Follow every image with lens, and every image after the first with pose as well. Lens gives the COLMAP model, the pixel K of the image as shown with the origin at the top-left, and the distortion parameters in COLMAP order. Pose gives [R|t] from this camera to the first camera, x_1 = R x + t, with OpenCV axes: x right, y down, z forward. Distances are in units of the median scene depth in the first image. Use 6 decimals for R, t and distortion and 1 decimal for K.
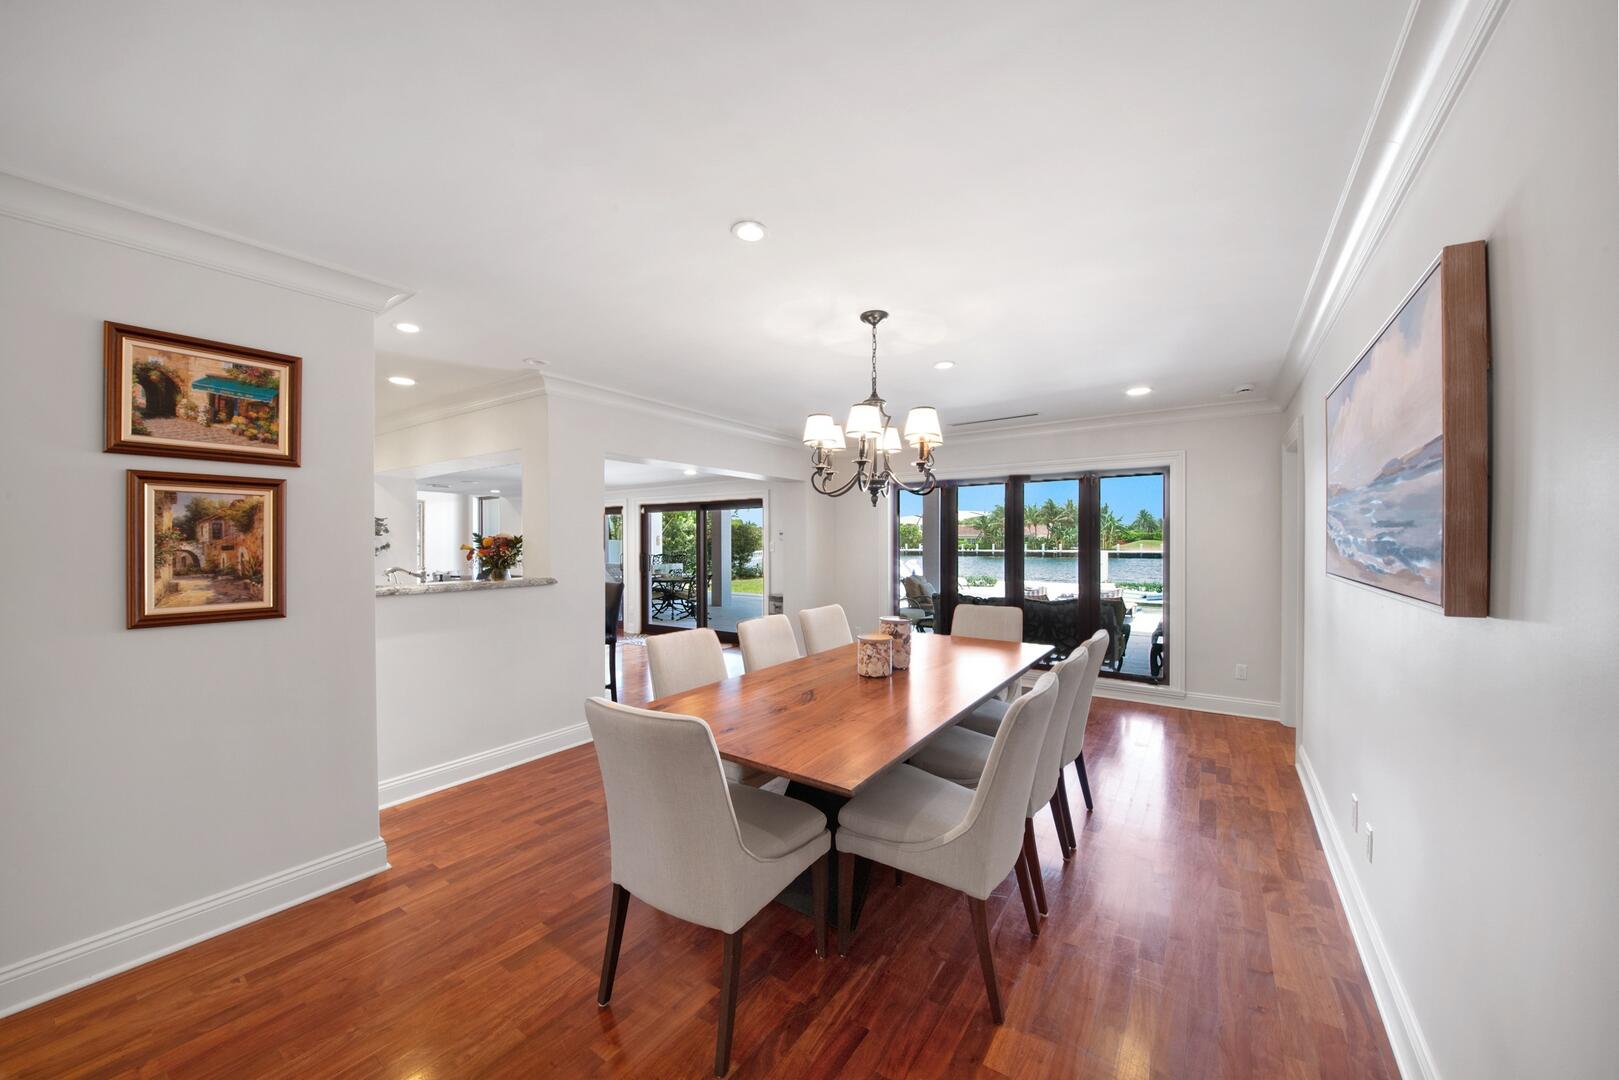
lens RADIAL K [[589.6, 0, 773.8], [0, 589.6, 540.4], [0, 0, 1]] dist [-0.000431, 0.000005]
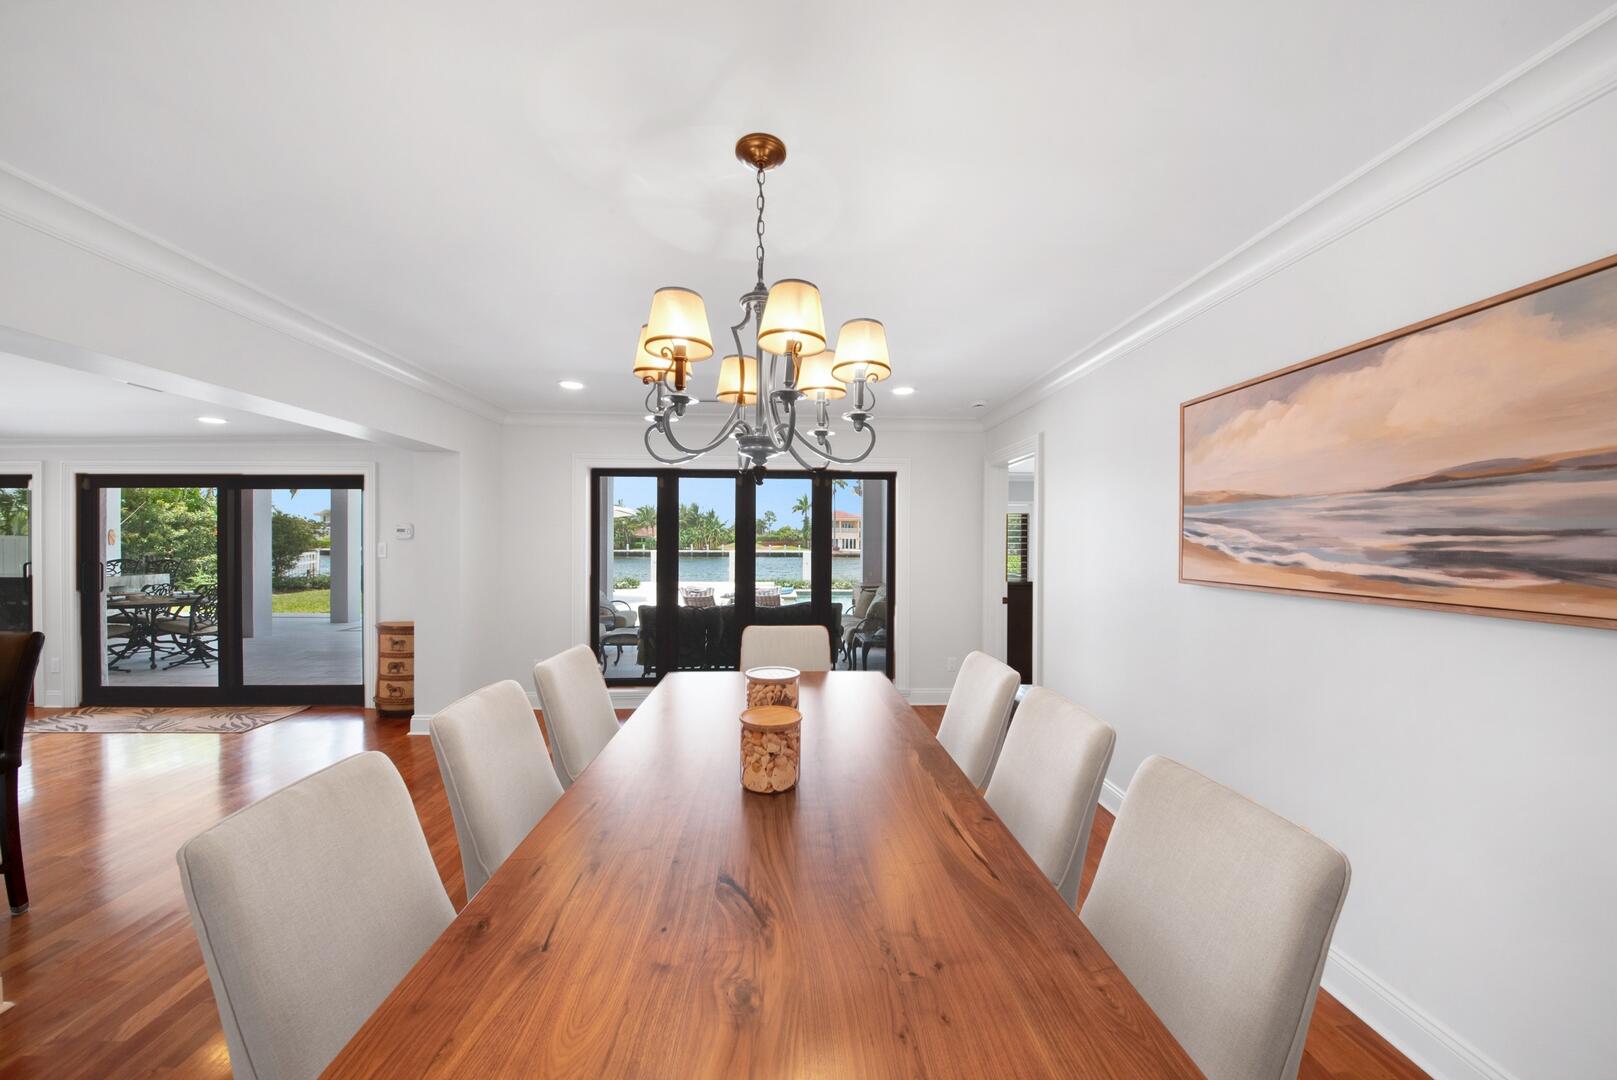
lens RADIAL K [[603.7, 0, 802.1], [0, 603.7, 539.4], [0, 0, 1]] dist [-0.019065, -0.000170]
pose [[0.777444, 0.003682, 0.628941, -0.033064], [-0.004391, 0.999990, -0.000426, -0.000860], [-0.628937, -0.002430, 0.777453, 0.106114]]
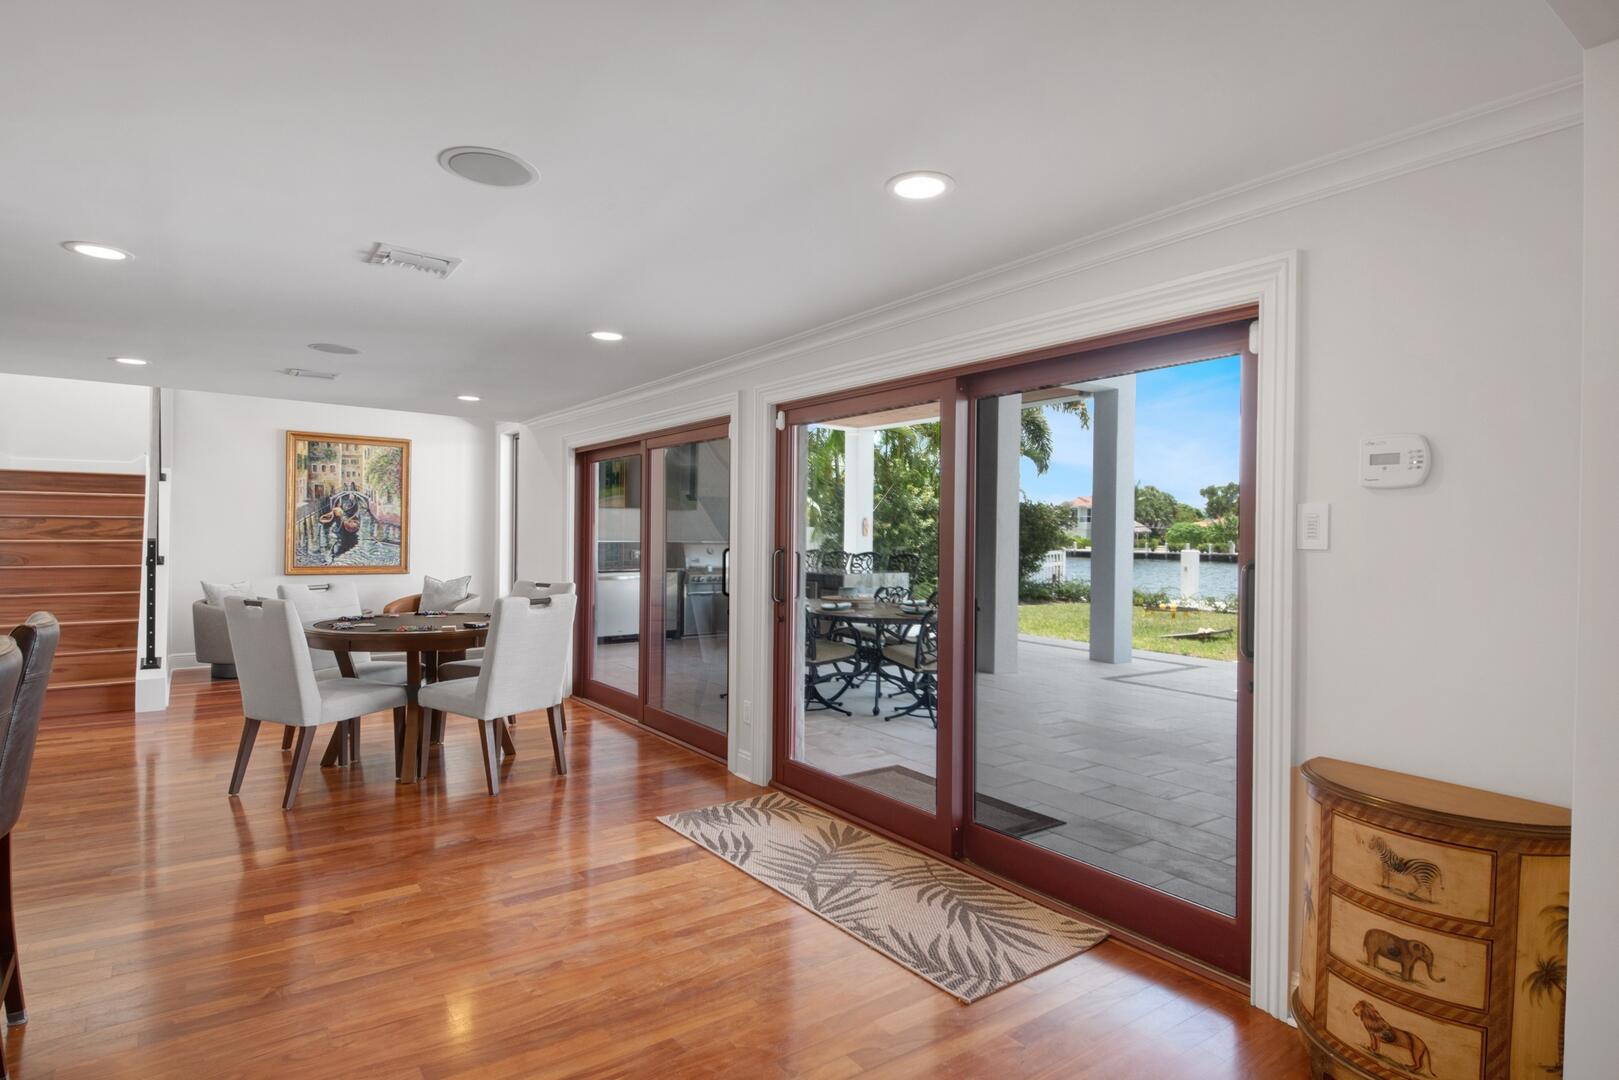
lens RADIAL K [[862.0, 0, 800.5], [0, 862.0, 538.0], [0, 0, 1]] dist [-0.000105, -0.001919]
pose [[0.958374, 0.012780, -0.285229, -0.051981], [-0.011626, 0.999916, 0.005738, 0.010169], [0.285279, -0.002183, 0.958442, 0.396204]]
